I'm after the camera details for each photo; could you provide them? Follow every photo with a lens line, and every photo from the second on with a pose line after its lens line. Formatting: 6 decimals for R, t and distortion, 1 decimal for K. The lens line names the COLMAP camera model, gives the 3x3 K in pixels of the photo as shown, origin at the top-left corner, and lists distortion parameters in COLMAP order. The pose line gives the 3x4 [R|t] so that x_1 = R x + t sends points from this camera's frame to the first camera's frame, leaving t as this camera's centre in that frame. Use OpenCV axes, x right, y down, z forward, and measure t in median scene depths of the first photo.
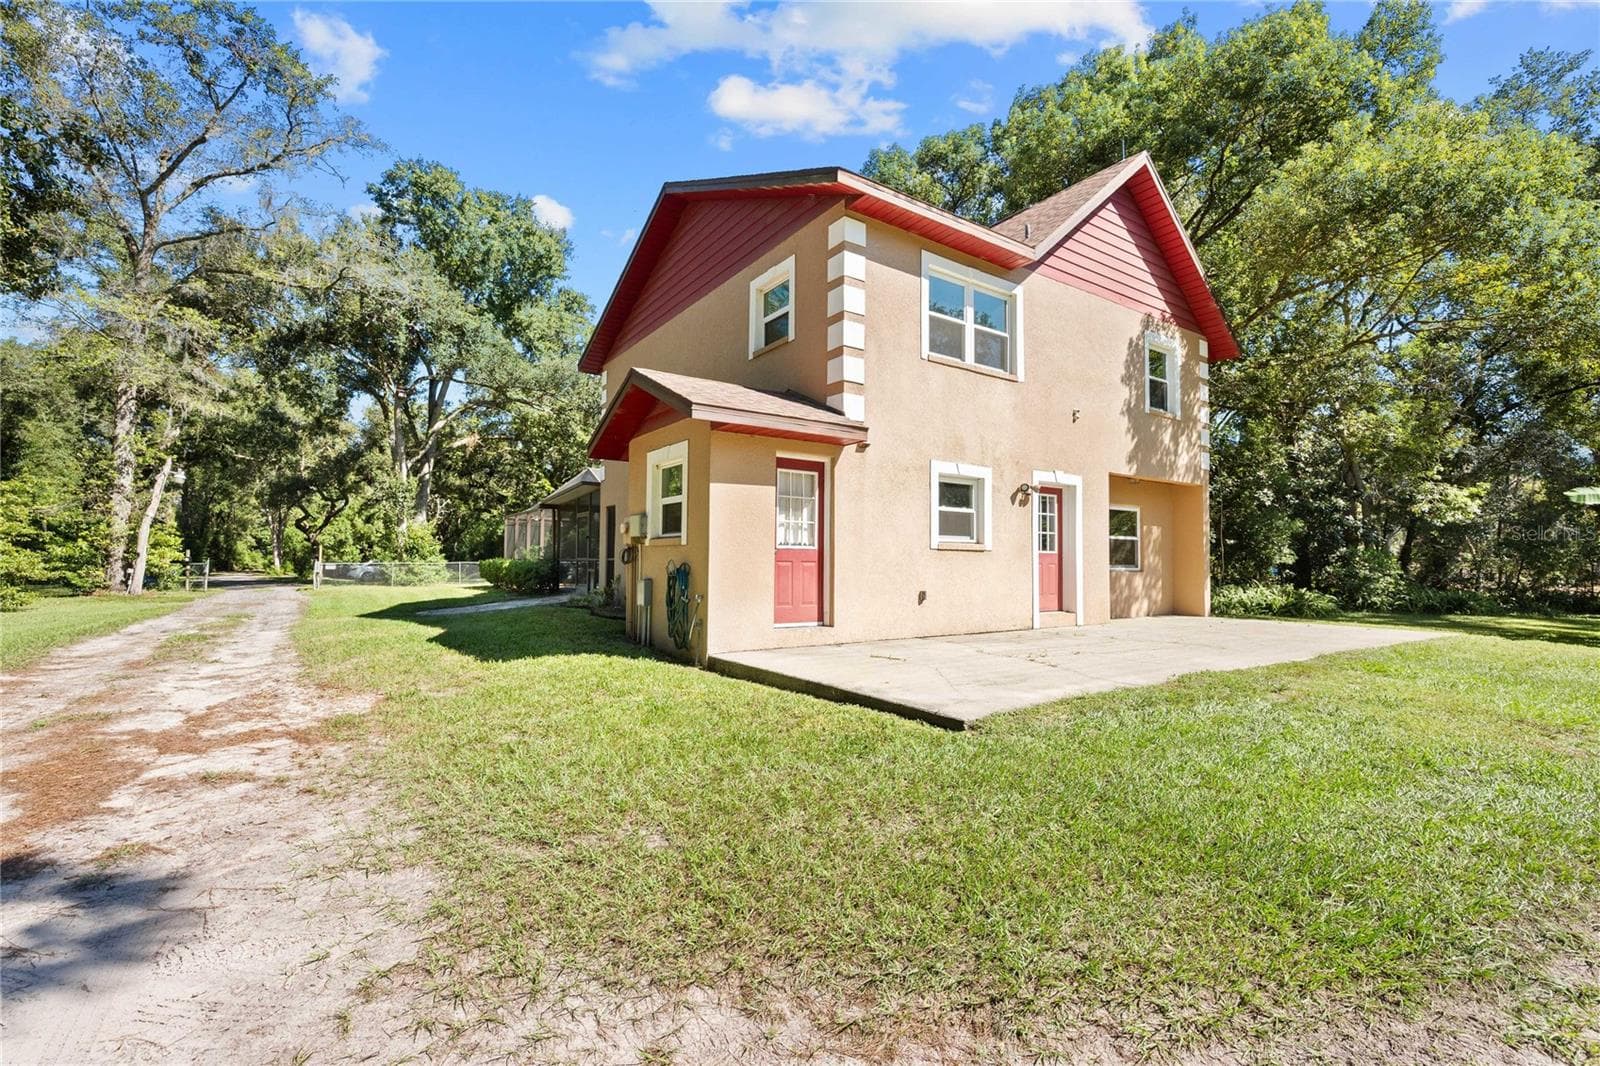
lens RADIAL K [[697.8, 0, 799.2], [0, 697.8, 540.9], [0, 0, 1]] dist [-0.002777, 0.001370]
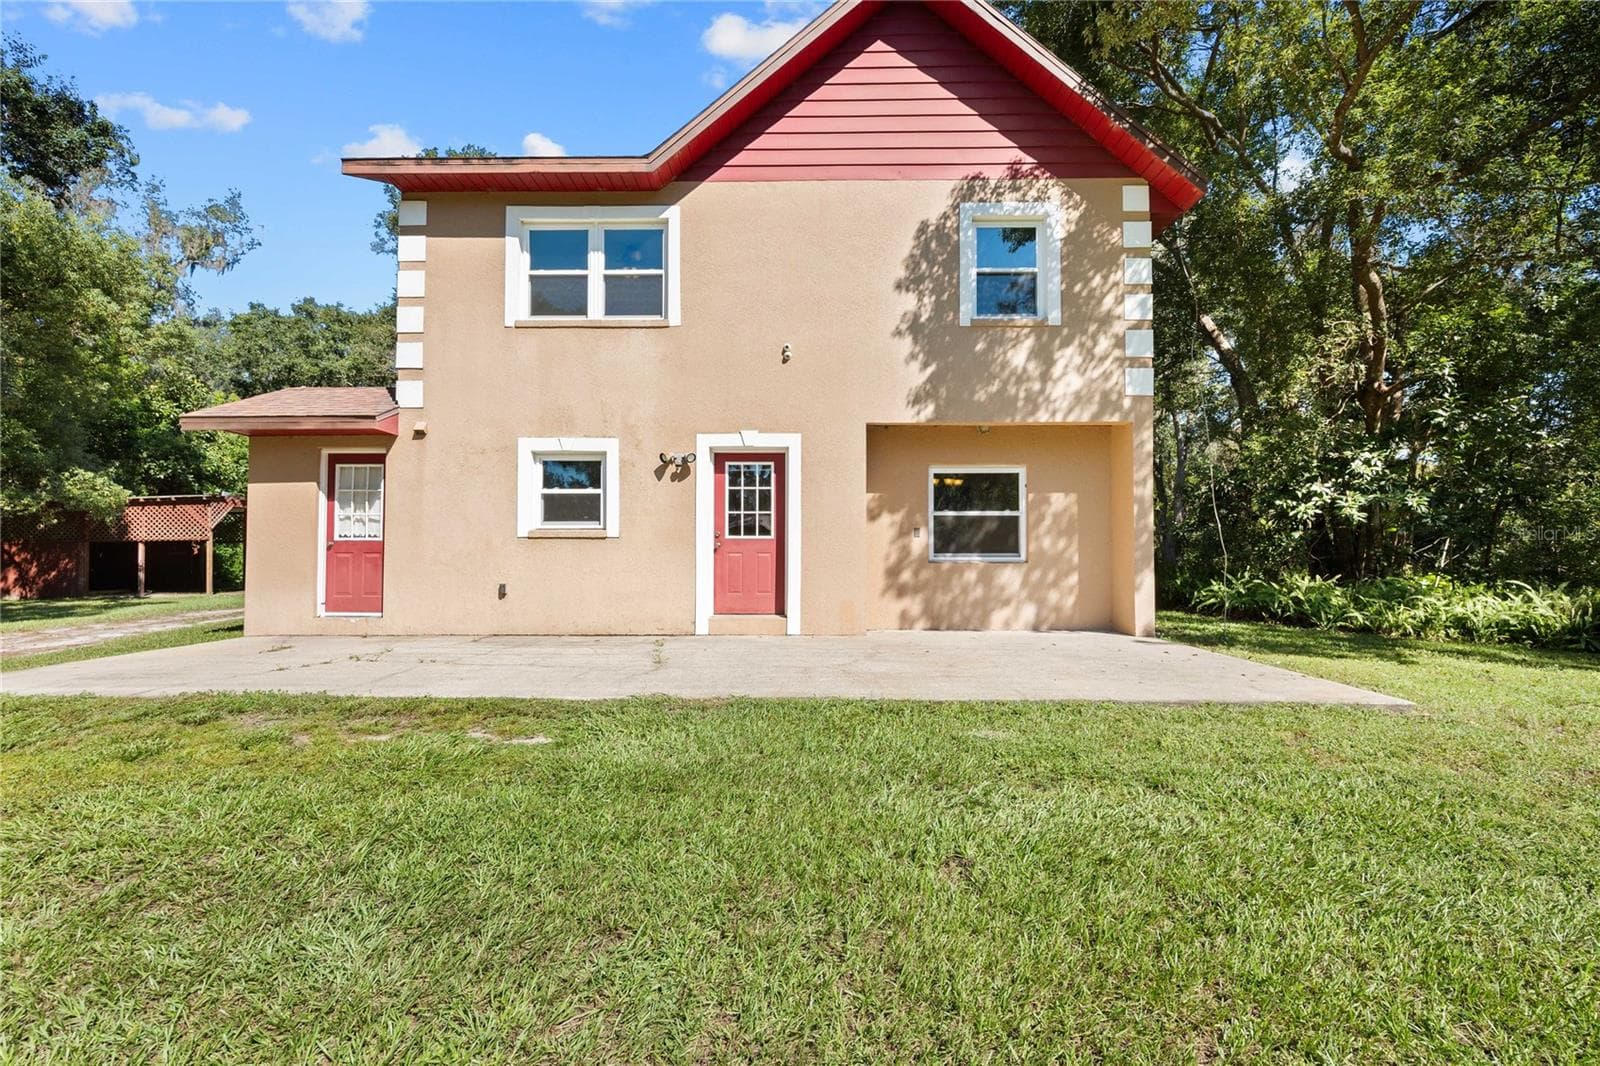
lens RADIAL K [[697.8, 0, 801.4], [0, 697.8, 543.7], [0, 0, 1]] dist [-0.002777, 0.001370]
pose [[0.818640, -0.020651, -0.573935, 0.773609], [0.026582, 0.999645, 0.001948, 0.021423], [0.573691, -0.016852, 0.818898, 0.367749]]
